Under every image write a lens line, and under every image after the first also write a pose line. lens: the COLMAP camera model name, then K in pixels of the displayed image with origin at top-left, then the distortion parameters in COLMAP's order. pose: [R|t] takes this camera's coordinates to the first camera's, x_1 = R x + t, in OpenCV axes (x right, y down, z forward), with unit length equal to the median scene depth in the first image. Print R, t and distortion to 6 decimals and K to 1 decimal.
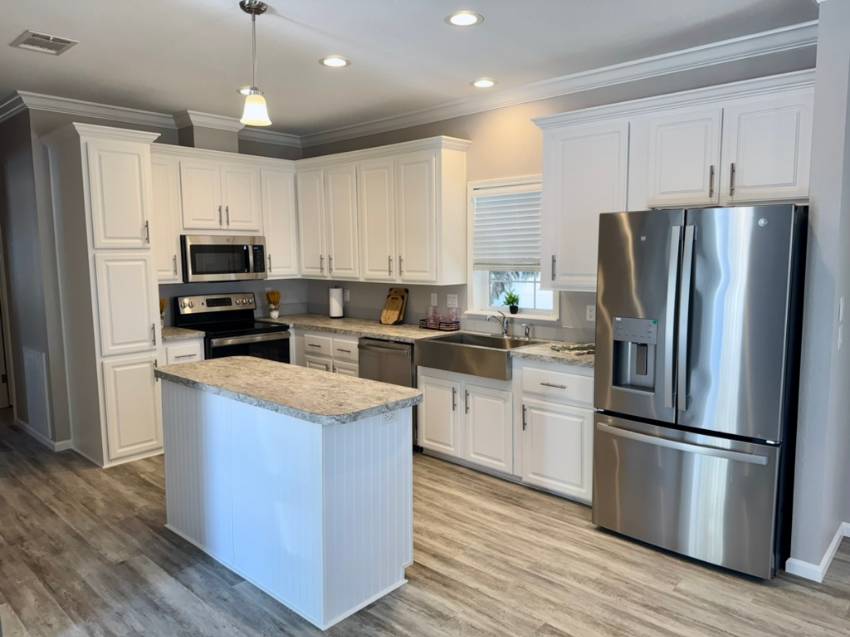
lens RADIAL K [[596.7, 0, 425.0], [0, 596.7, 318.5], [0, 0, 1]] dist [0.070531, -0.088585]
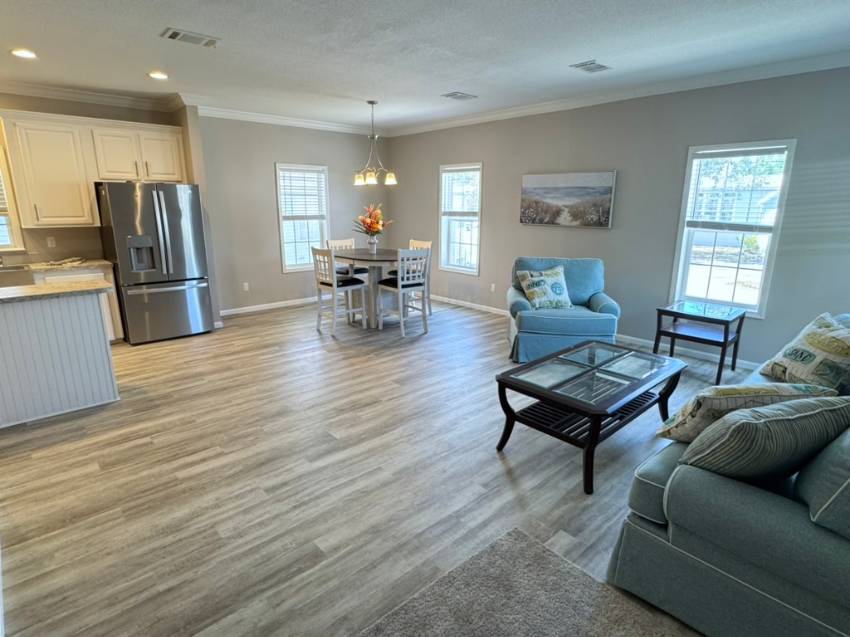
lens RADIAL K [[461.5, 0, 425.0], [0, 461.5, 318.5], [0, 0, 1]] dist [0.002663, 0.000920]
pose [[0.088237, -0.235145, 0.967947, -0.802111], [0.110346, 0.968064, 0.225114, 0.017621], [-0.989969, 0.086946, 0.111367, -0.091859]]
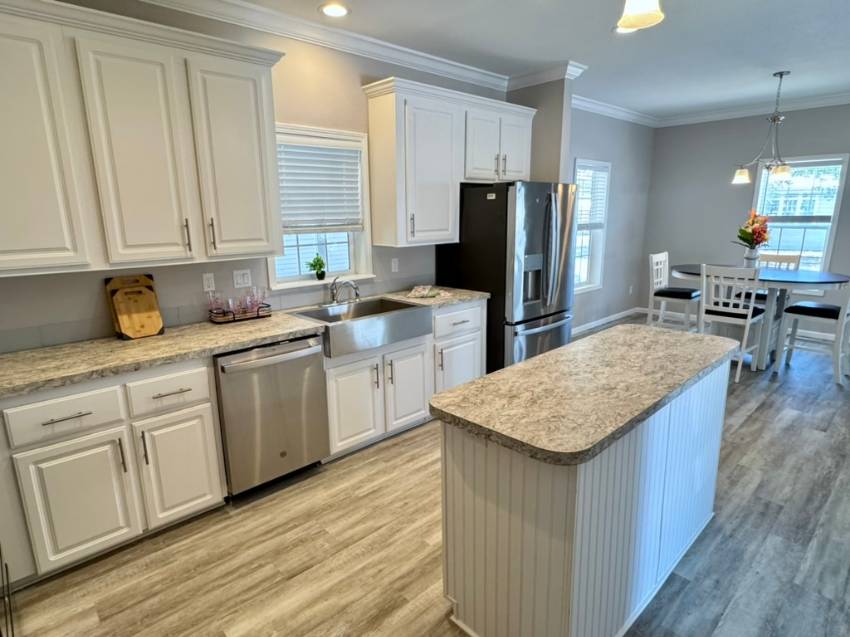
lens RADIAL K [[481.6, 0, 425.0], [0, 481.6, 318.5], [0, 0, 1]] dist [0.006067, 0.001154]
pose [[0.069940, -0.212581, 0.974637, -0.601116], [0.123071, 0.971404, 0.203044, -0.084100], [-0.989930, 0.105749, 0.094103, 0.795121]]
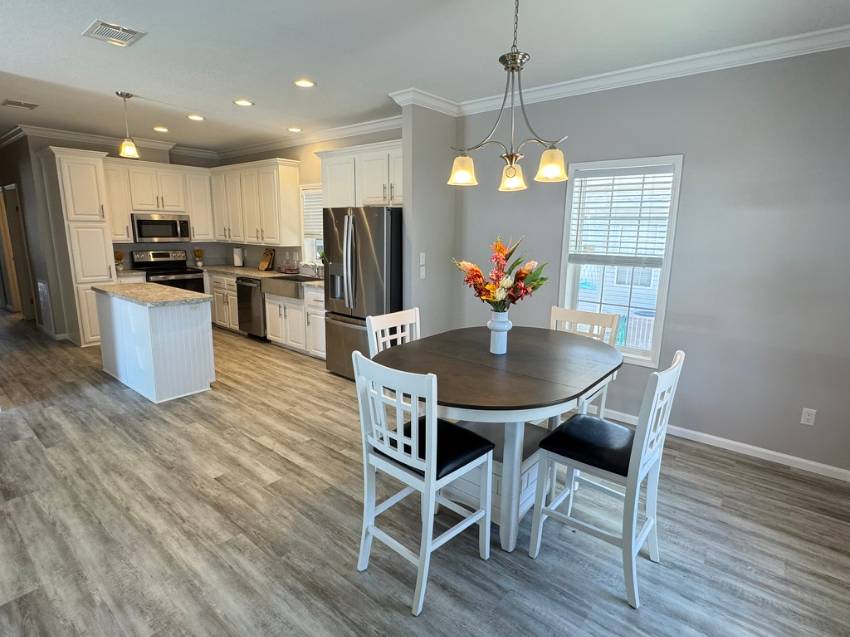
lens RADIAL K [[452.6, 0, 421.3], [0, 452.6, 316.9], [0, 0, 1]] dist [-0.001744, -0.000482]
pose [[0.998731, 0.013089, 0.048626, 0.377368], [-0.017031, 0.996523, 0.081563, 0.033906], [-0.047389, -0.082288, 0.995481, -0.338201]]
